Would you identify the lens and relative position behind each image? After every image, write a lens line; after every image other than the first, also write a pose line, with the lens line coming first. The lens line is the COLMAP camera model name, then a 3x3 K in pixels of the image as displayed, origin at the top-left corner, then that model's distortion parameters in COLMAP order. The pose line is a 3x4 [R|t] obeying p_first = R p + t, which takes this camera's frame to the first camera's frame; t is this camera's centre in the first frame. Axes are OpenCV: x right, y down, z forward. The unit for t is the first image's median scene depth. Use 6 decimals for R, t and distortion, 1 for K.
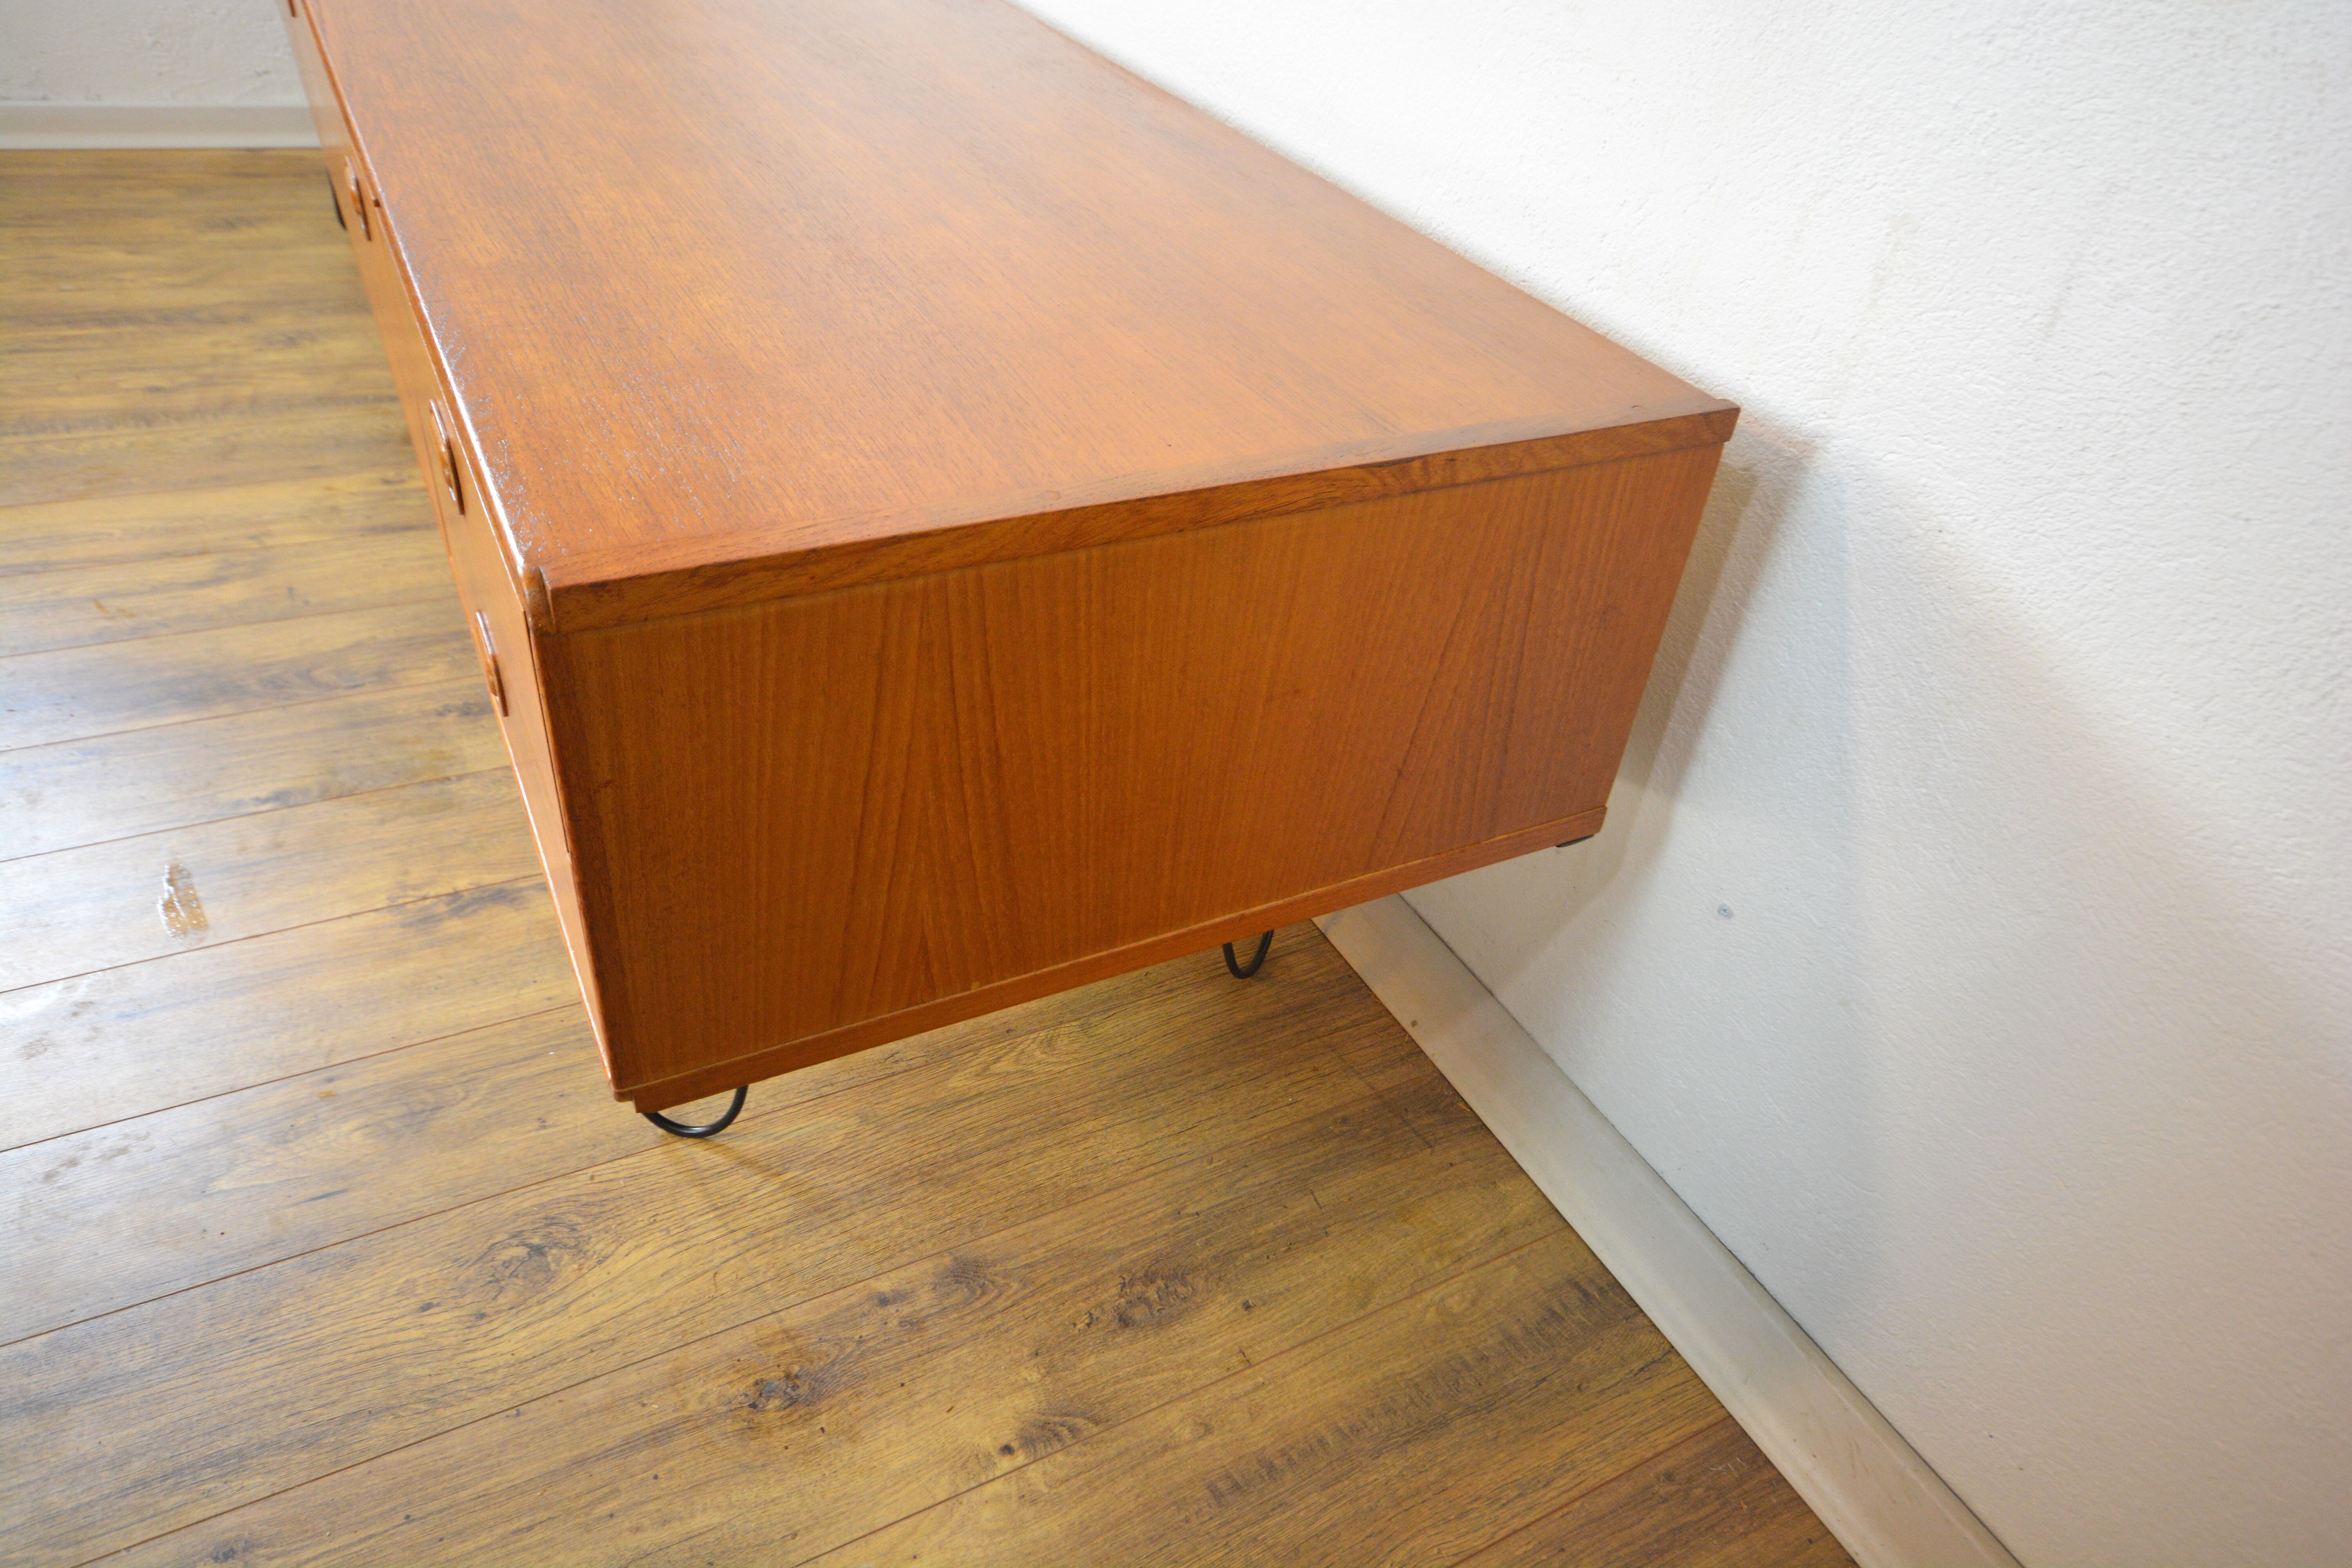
lens RADIAL K [[1526.5, 0, 1174.3], [0, 1526.5, 770.8], [0, 0, 1]] dist [0.010241, 0.016970]
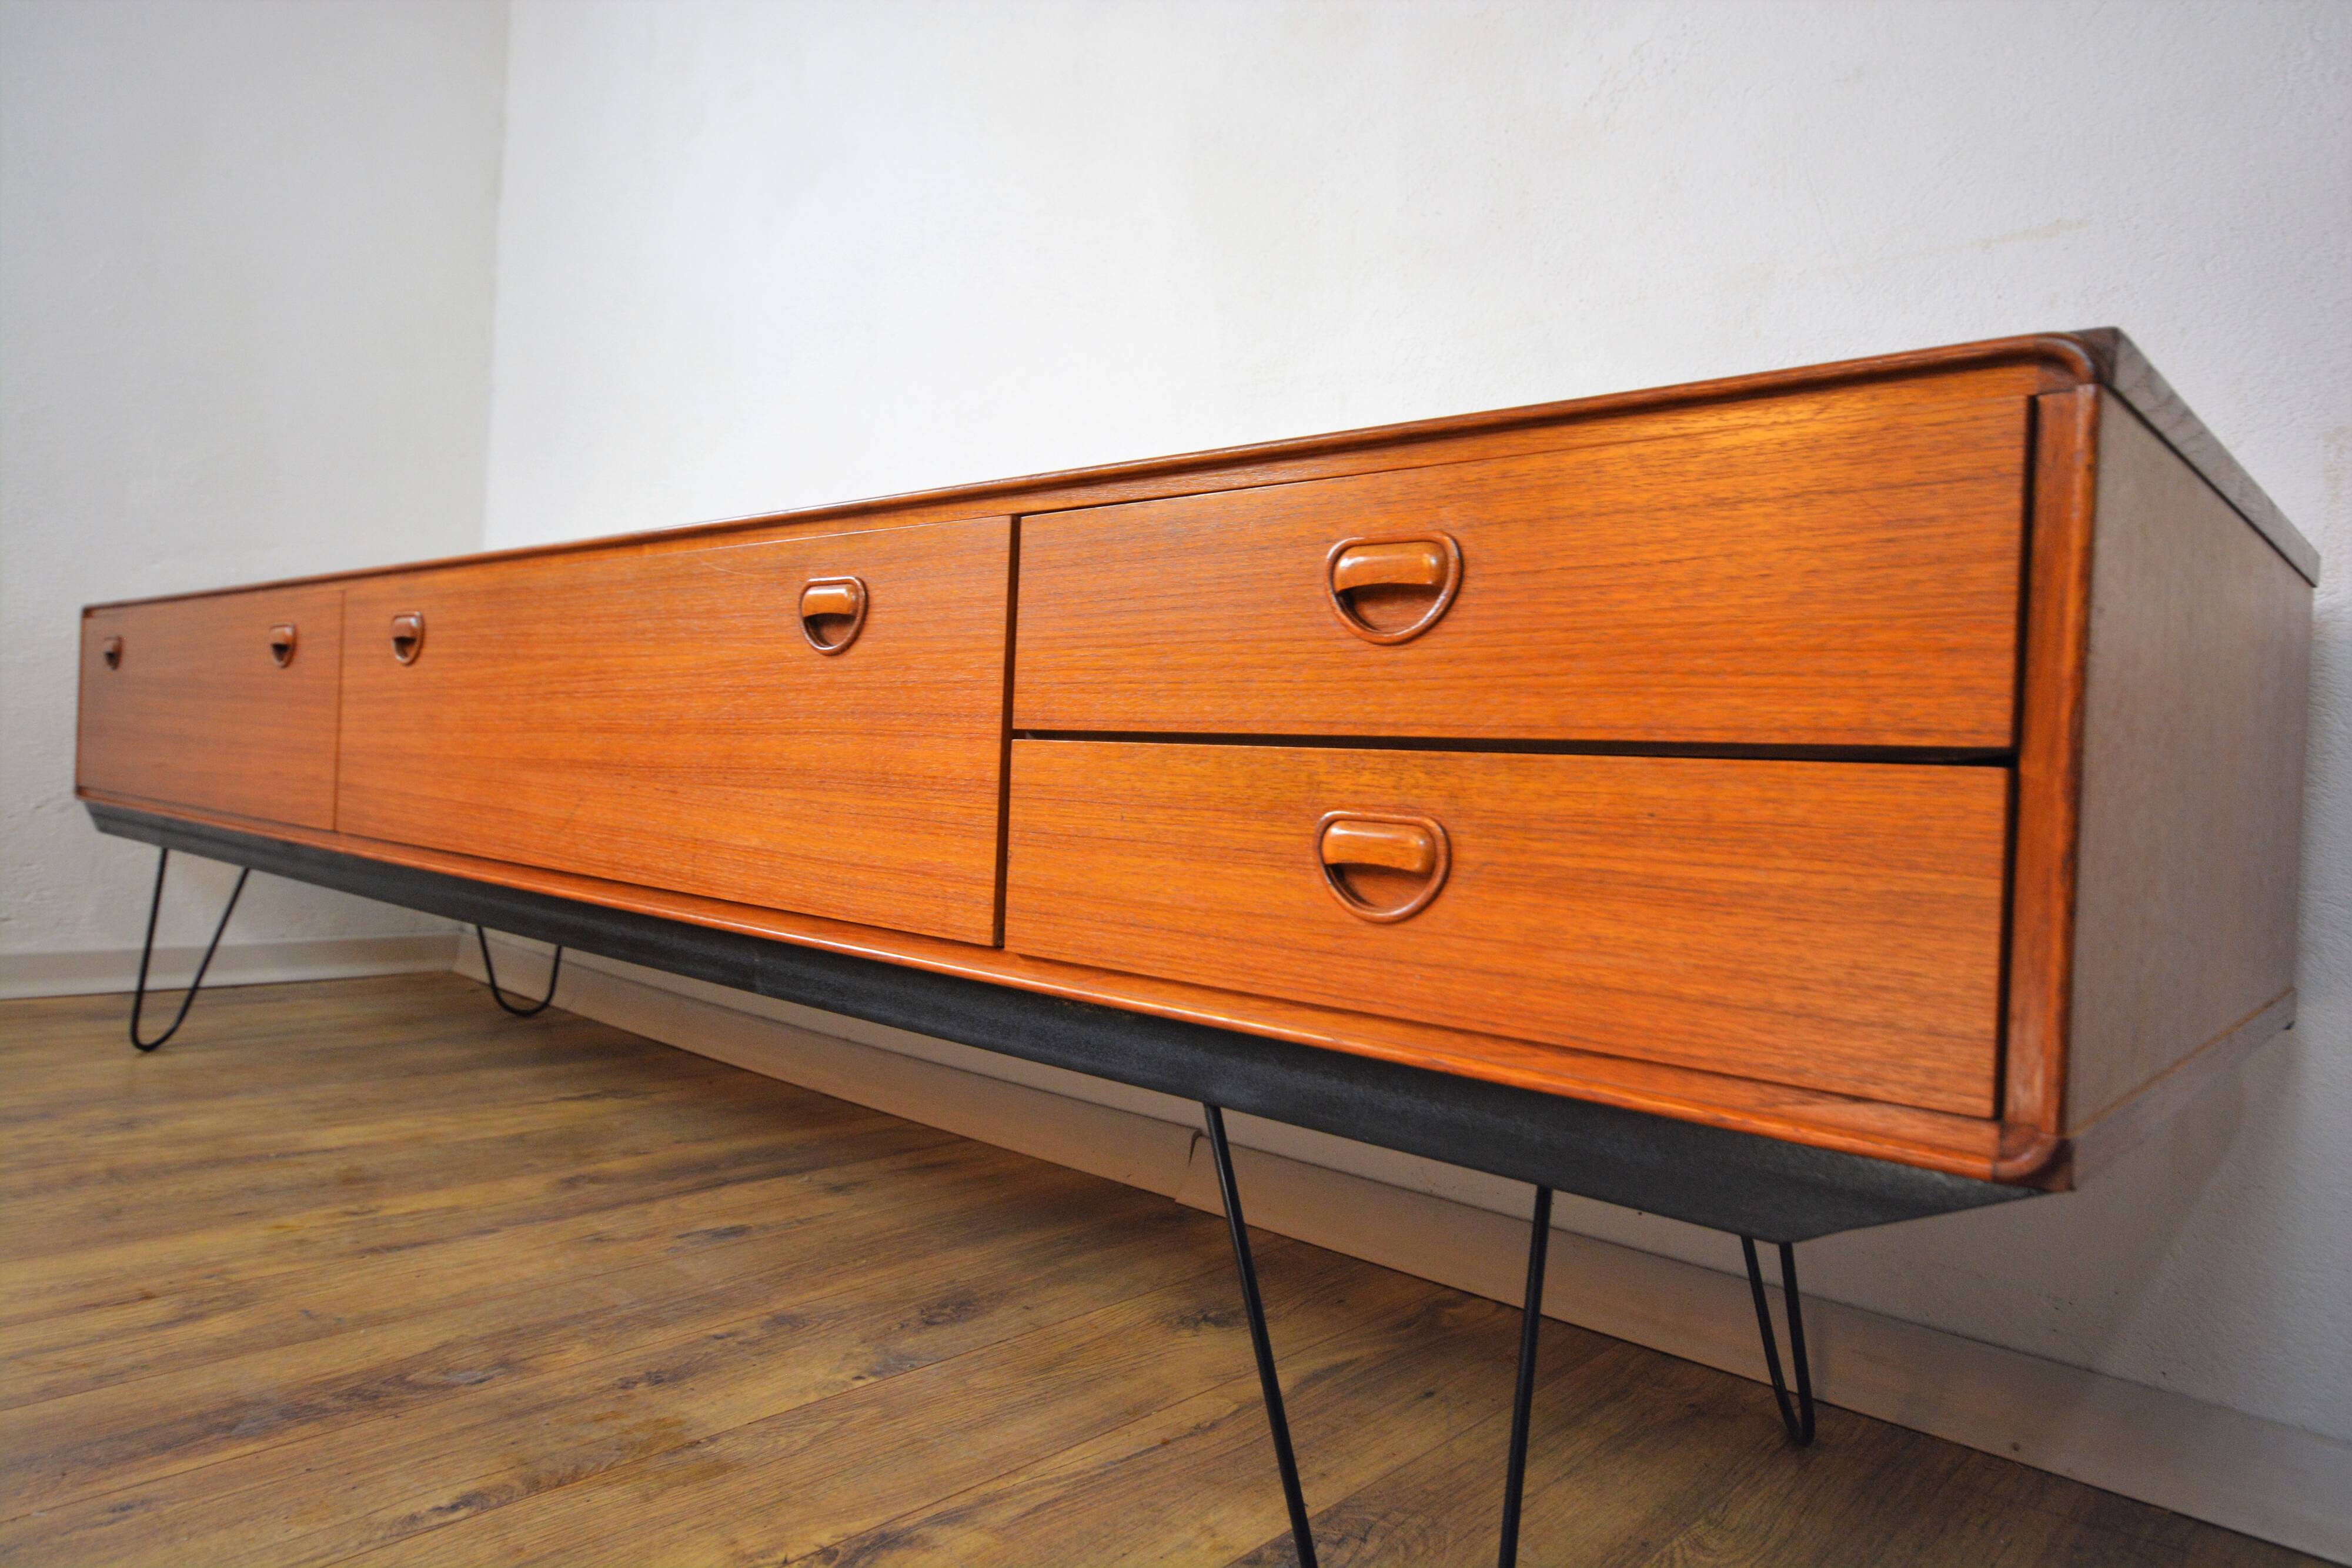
lens RADIAL K [[1490.2, 0, 1171.3], [0, 1490.2, 779.6], [0, 0, 1]] dist [0.008493, 0.013193]
pose [[0.938713, -0.056338, 0.340064, -0.530752], [0.238555, 0.818306, -0.522940, 0.183243], [-0.248815, 0.572014, 0.781595, 0.253591]]
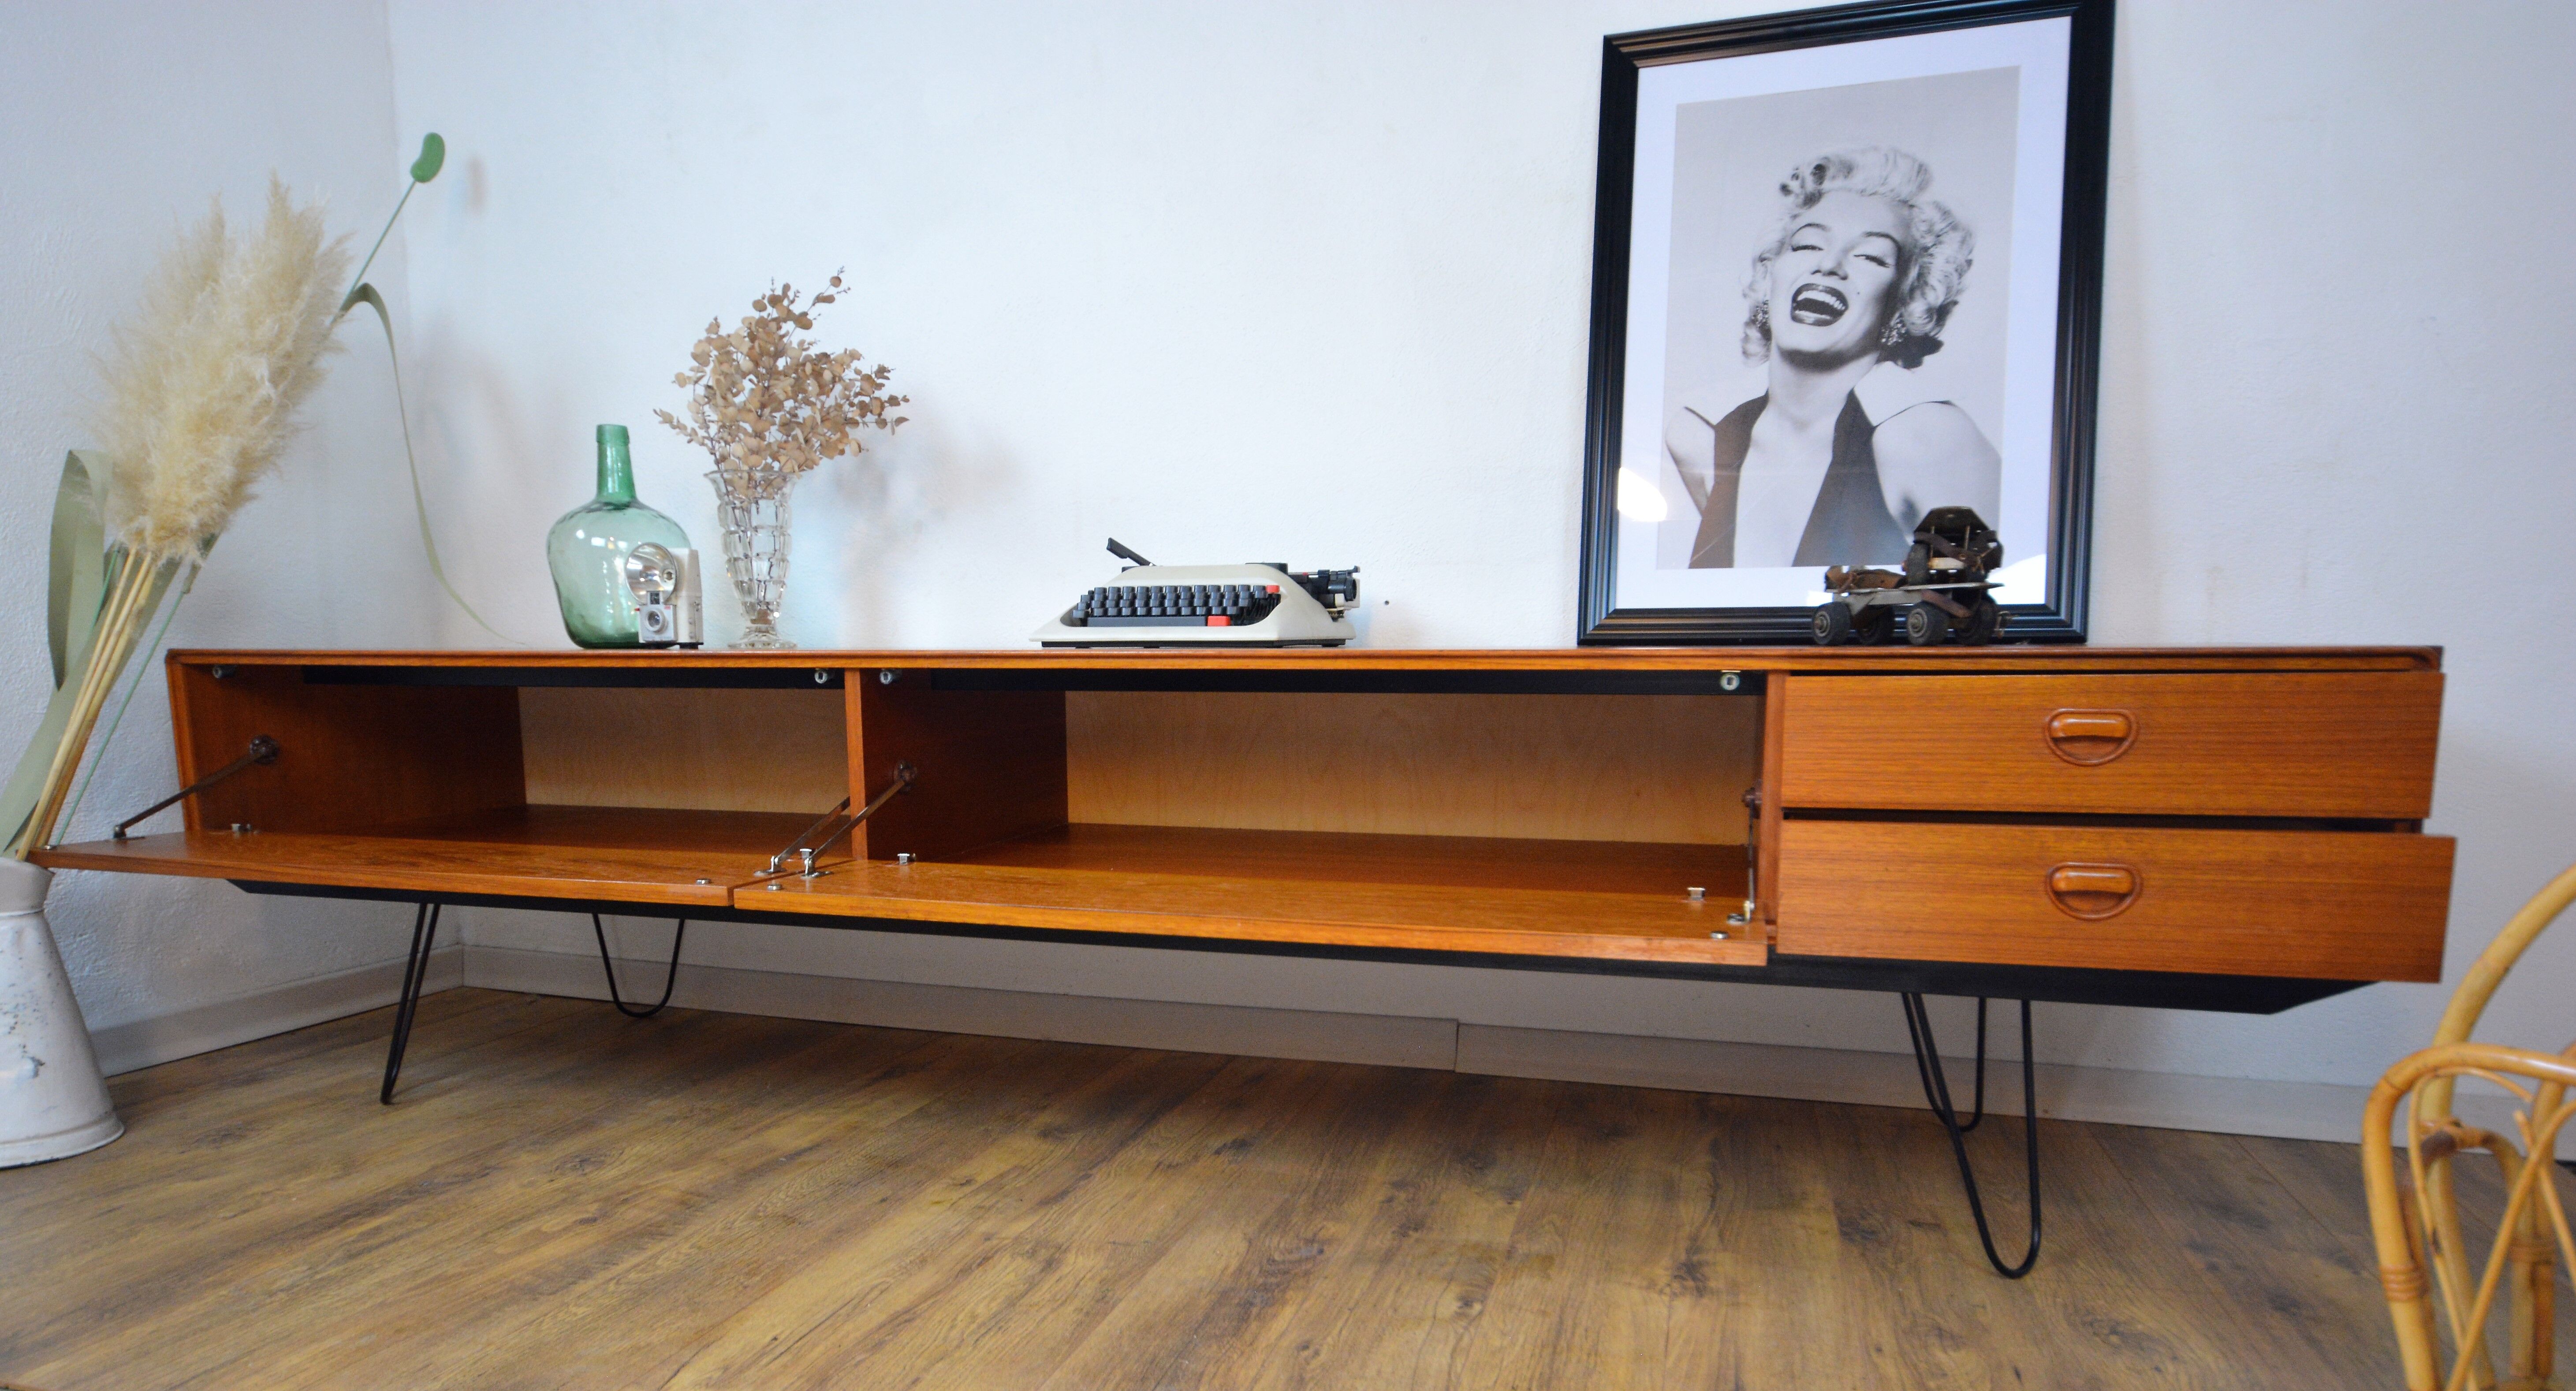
lens RADIAL K [[1501.9, 0, 1250.4], [0, 1501.9, 877.4], [0, 0, 1]] dist [0.010806, 0.013527]
pose [[0.705392, -0.202100, 0.679395, -1.417547], [0.475055, 0.846161, -0.241525, -0.053696], [-0.526065, 0.493120, 0.692883, 0.222003]]
